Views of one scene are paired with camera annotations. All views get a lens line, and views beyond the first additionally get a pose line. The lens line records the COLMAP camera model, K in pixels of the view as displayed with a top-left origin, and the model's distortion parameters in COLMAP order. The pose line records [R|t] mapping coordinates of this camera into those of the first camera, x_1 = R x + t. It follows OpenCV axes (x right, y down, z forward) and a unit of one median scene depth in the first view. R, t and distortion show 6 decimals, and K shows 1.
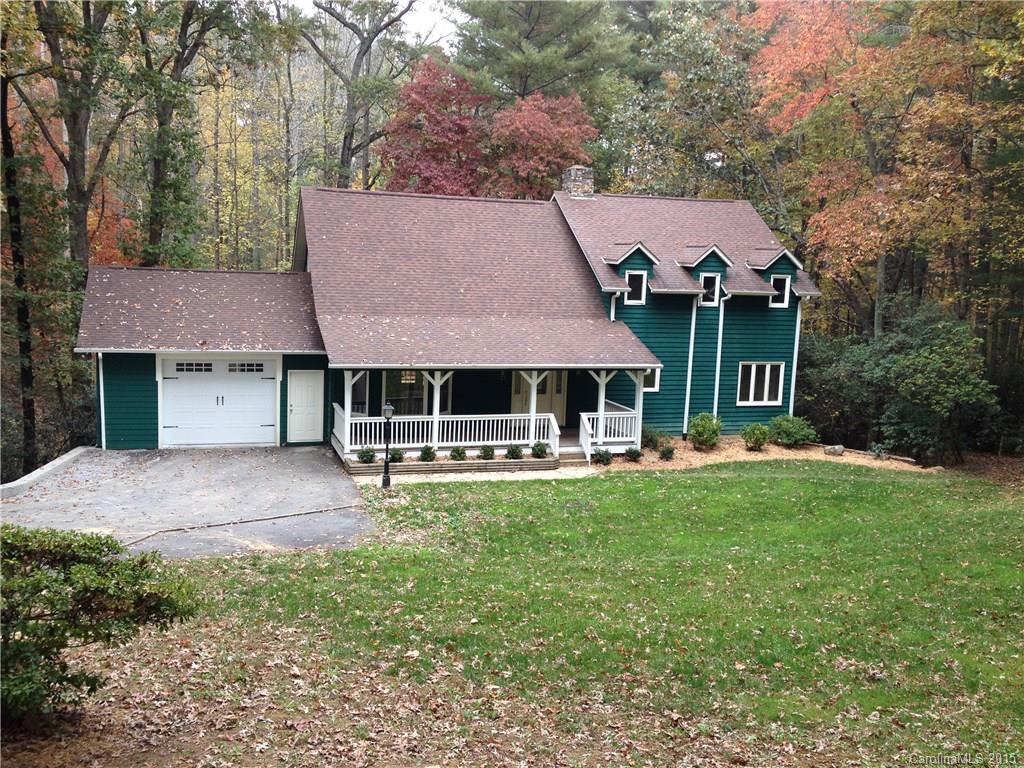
lens RADIAL K [[965.7, 0, 521.8], [0, 965.7, 383.3], [0, 0, 1]] dist [-0.003947, 0.000000]
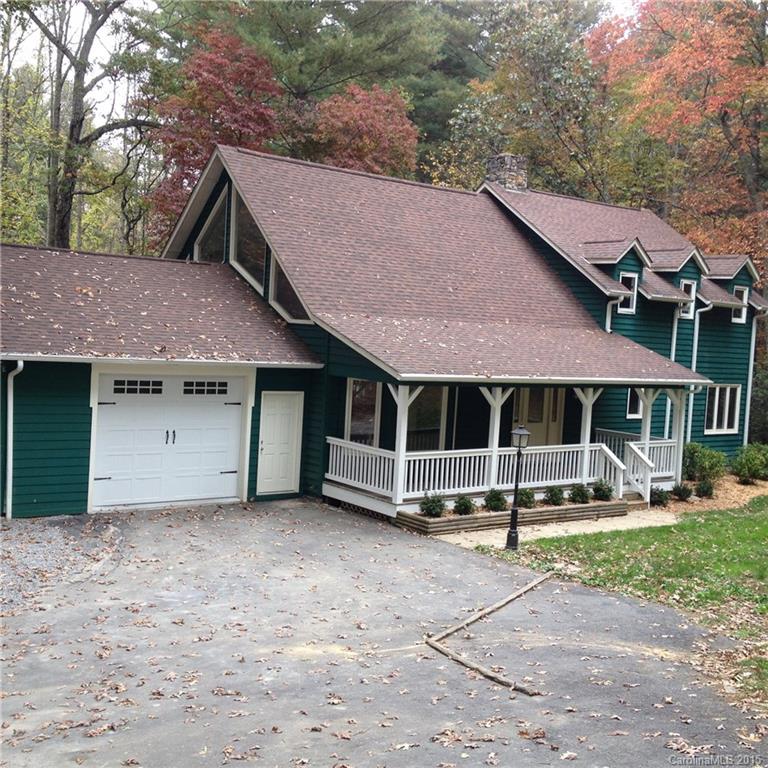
lens RADIAL K [[964.9, 0, 378.8], [0, 964.9, 389.7], [0, 0, 1]] dist [0.007646, 0.000000]
pose [[0.946502, -0.007948, 0.322599, -0.383312], [0.025876, 0.998347, -0.051325, 0.022855], [-0.321657, 0.056926, 0.945143, 0.310195]]
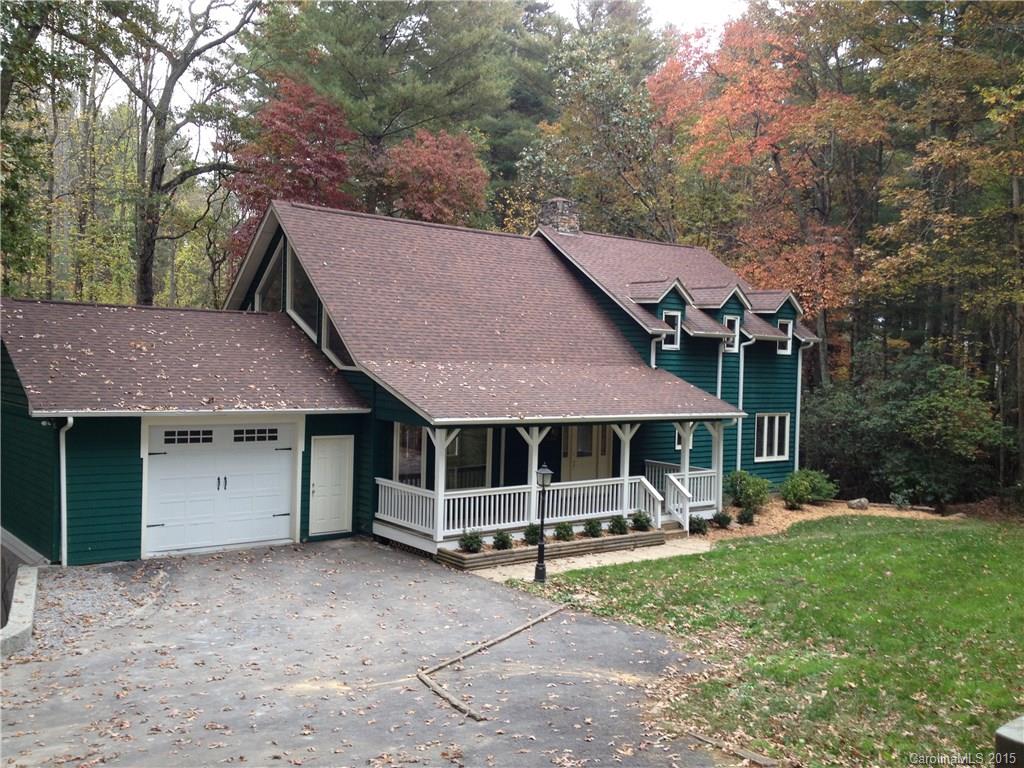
lens RADIAL K [[965.7, 0, 506.8], [0, 965.7, 384.5], [0, 0, 1]] dist [-0.003947, 0.000000]
pose [[0.938756, -0.021157, 0.343934, -0.350433], [0.052642, 0.995203, -0.082465, 0.015015], [-0.340539, 0.095520, 0.935366, 0.256749]]
